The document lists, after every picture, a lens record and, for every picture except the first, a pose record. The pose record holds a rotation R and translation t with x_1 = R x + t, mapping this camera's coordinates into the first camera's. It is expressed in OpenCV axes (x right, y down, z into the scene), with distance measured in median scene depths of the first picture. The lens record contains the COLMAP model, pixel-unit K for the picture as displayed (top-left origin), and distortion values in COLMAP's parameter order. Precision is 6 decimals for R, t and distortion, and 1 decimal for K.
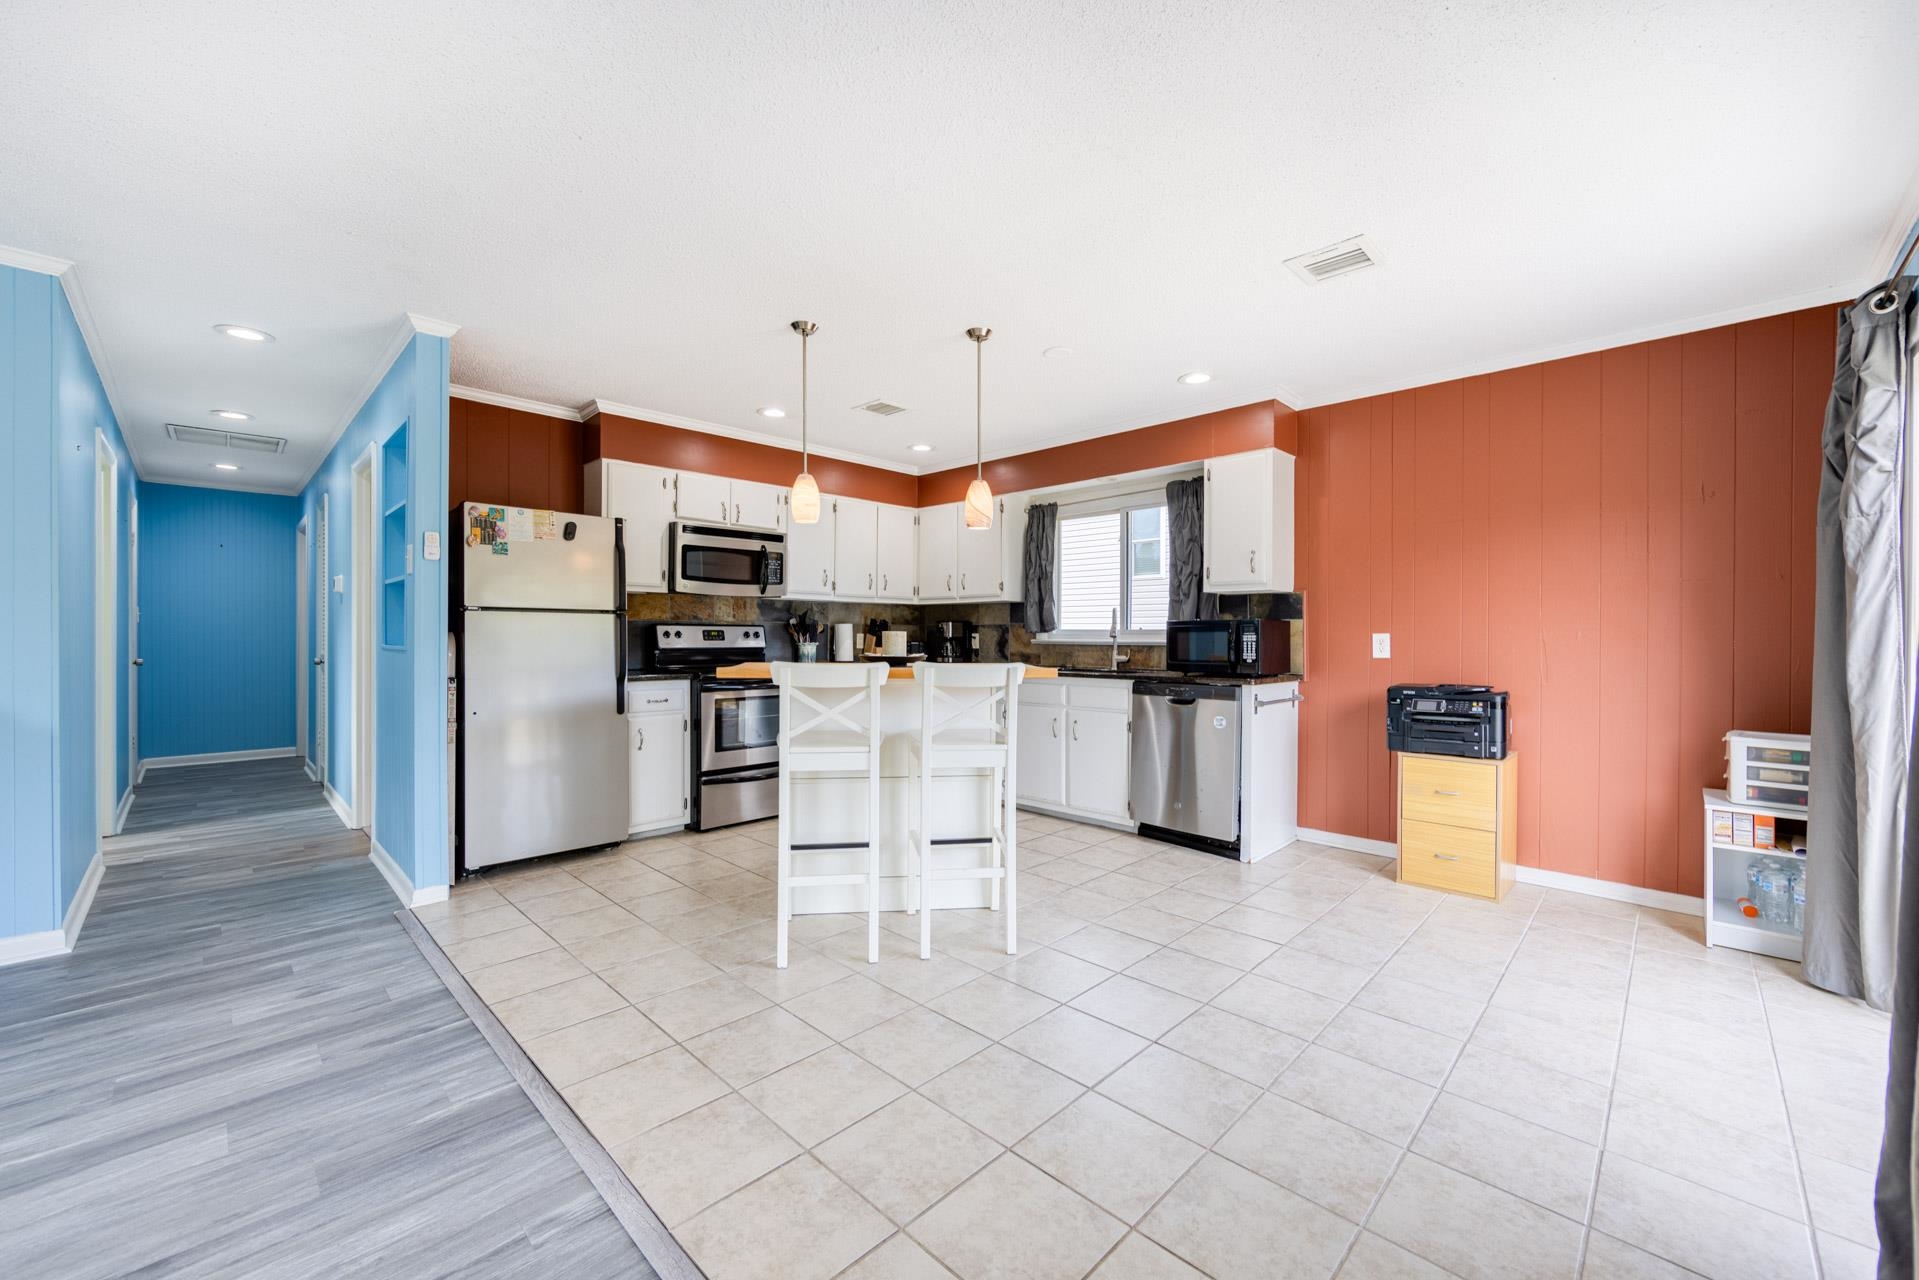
lens RADIAL K [[751.8, 0, 961.5], [0, 751.8, 640.6], [0, 0, 1]] dist [-0.007623, 0.000172]
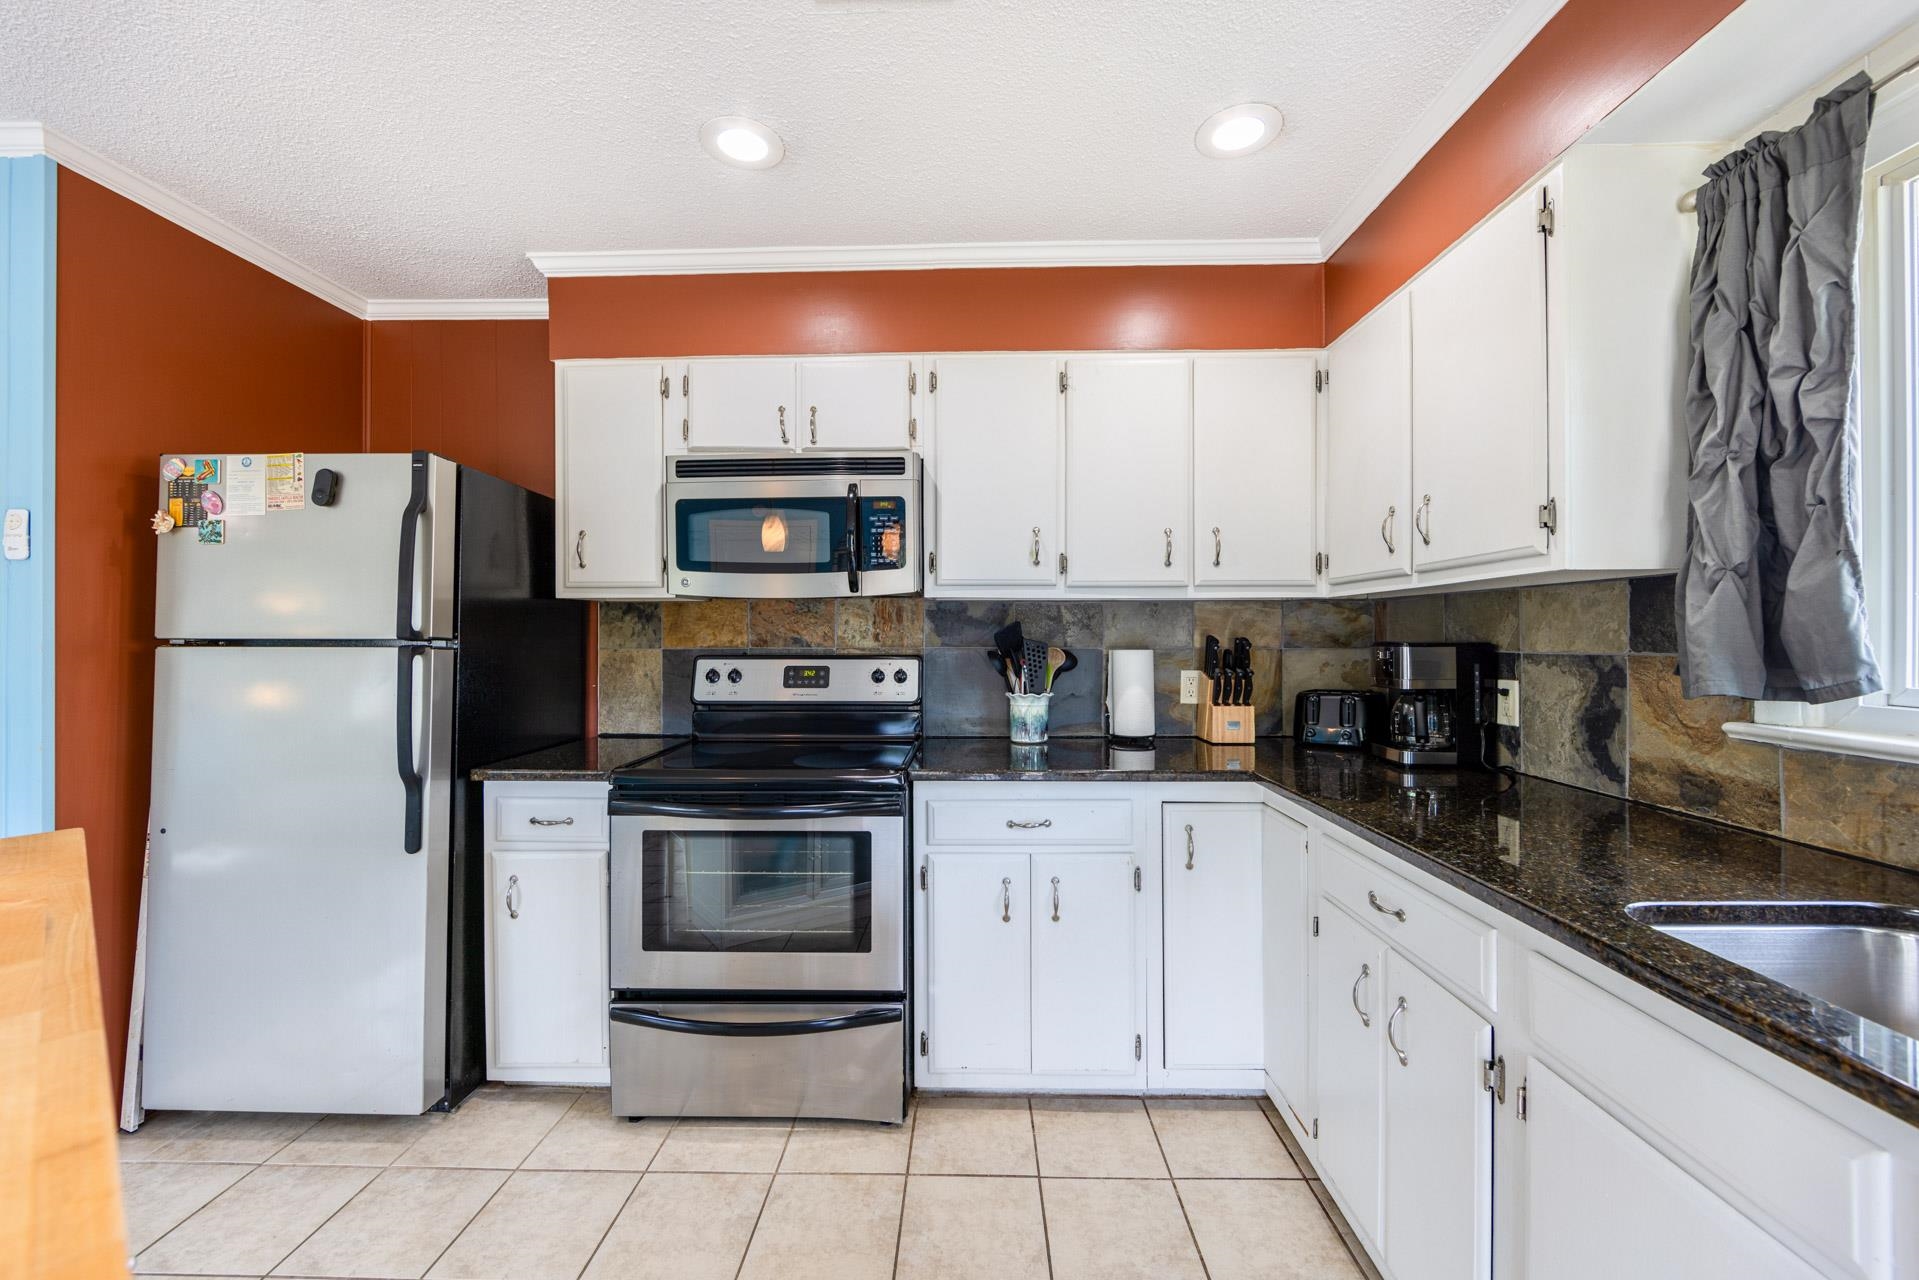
lens RADIAL K [[751.8, 0, 955.9], [0, 751.8, 634.6], [0, 0, 1]] dist [-0.007623, 0.000172]
pose [[0.681326, -0.008228, -0.731934, 0.103397], [-0.001433, 0.999920, -0.012574, -0.027452], [0.731979, 0.009616, 0.681259, 0.676210]]
